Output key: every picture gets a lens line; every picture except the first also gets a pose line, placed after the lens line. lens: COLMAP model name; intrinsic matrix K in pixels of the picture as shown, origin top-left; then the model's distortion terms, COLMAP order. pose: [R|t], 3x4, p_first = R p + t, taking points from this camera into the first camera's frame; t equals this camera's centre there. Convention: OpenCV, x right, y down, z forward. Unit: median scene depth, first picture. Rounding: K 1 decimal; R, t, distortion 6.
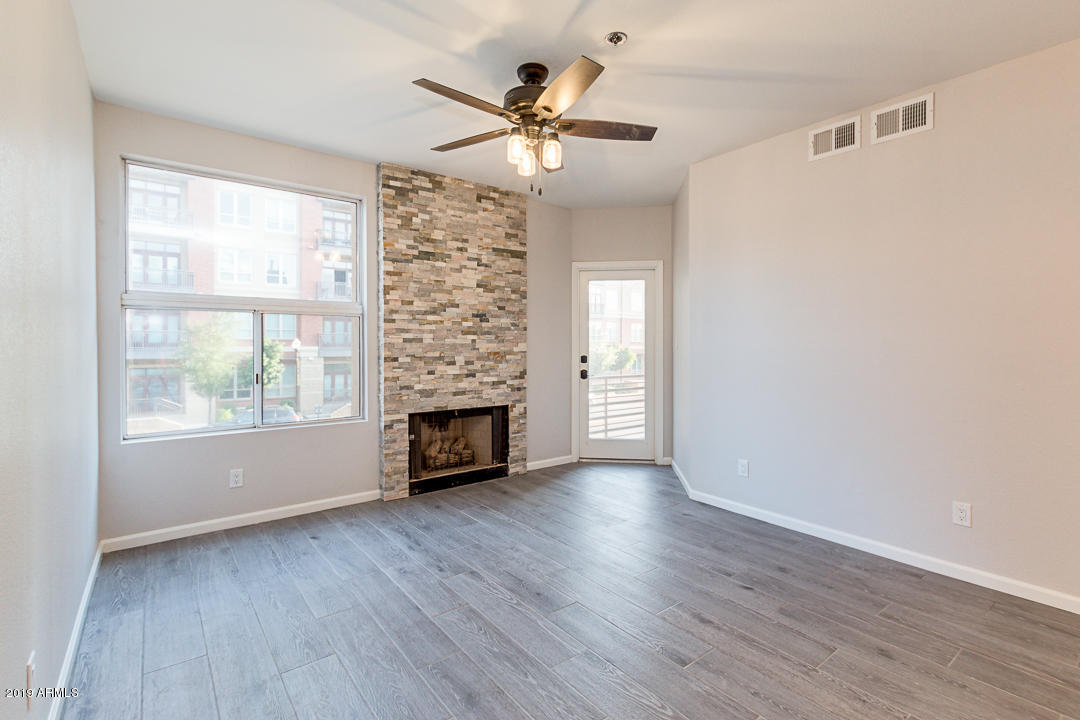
lens RADIAL K [[495.7, 0, 543.2], [0, 495.7, 344.5], [0, 0, 1]] dist [0.005221, 0.000234]
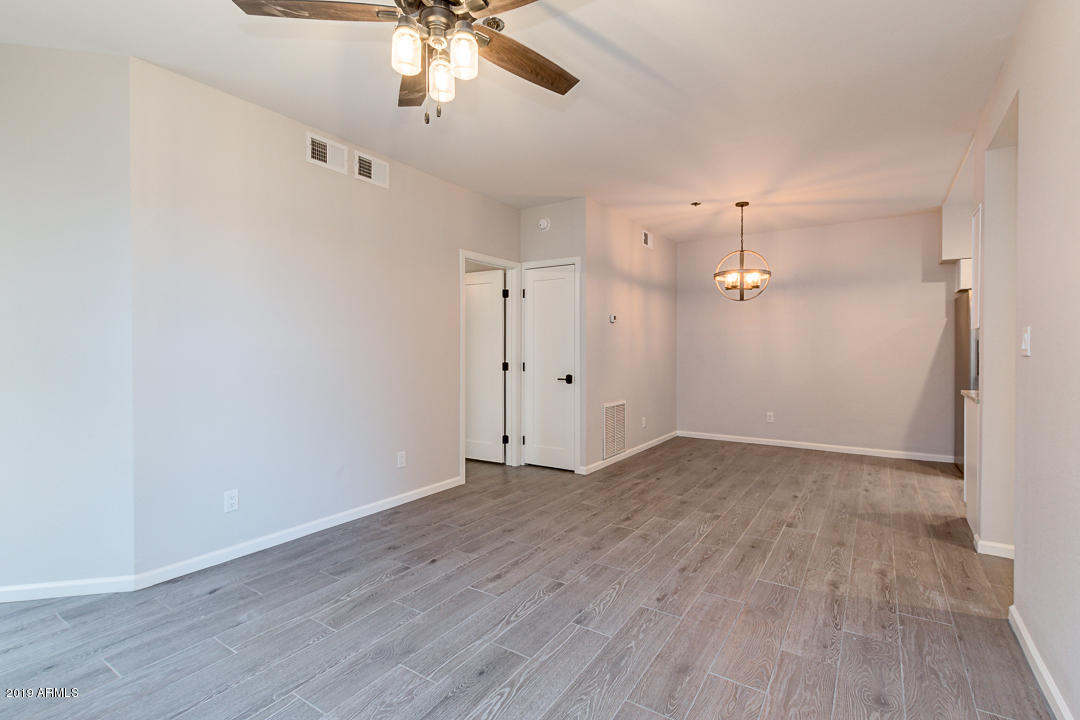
lens RADIAL K [[500.3, 0, 543.7], [0, 500.3, 349.6], [0, 0, 1]] dist [0.003435, 0.000101]
pose [[-0.315910, -0.005947, 0.948771, -0.463025], [0.000725, 0.999979, 0.006509, 0.000565], [-0.948789, 0.002744, -0.315899, 0.694182]]
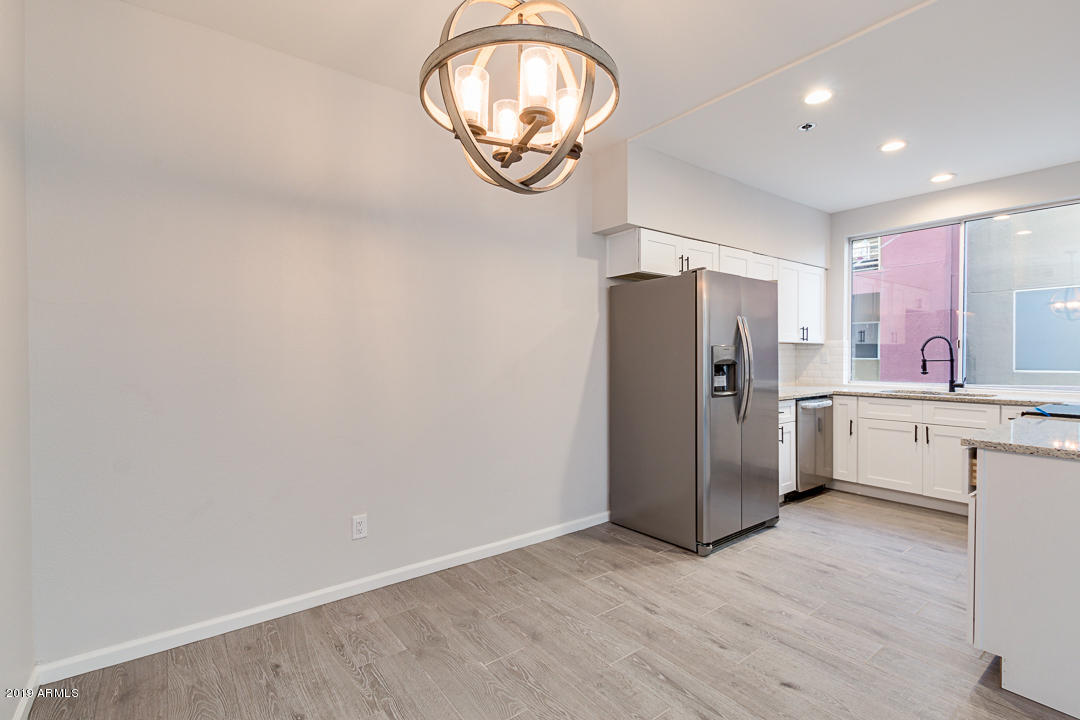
lens RADIAL K [[497.2, 0, 540.0], [0, 497.2, 360.0], [0, 0, 1]] dist [0.025891, -0.013395]
pose [[-0.999900, 0.001372, 0.014054, 0.535695], [0.001538, 0.999929, 0.011790, 0.000096], [-0.014037, 0.011810, -0.999832, 0.181226]]
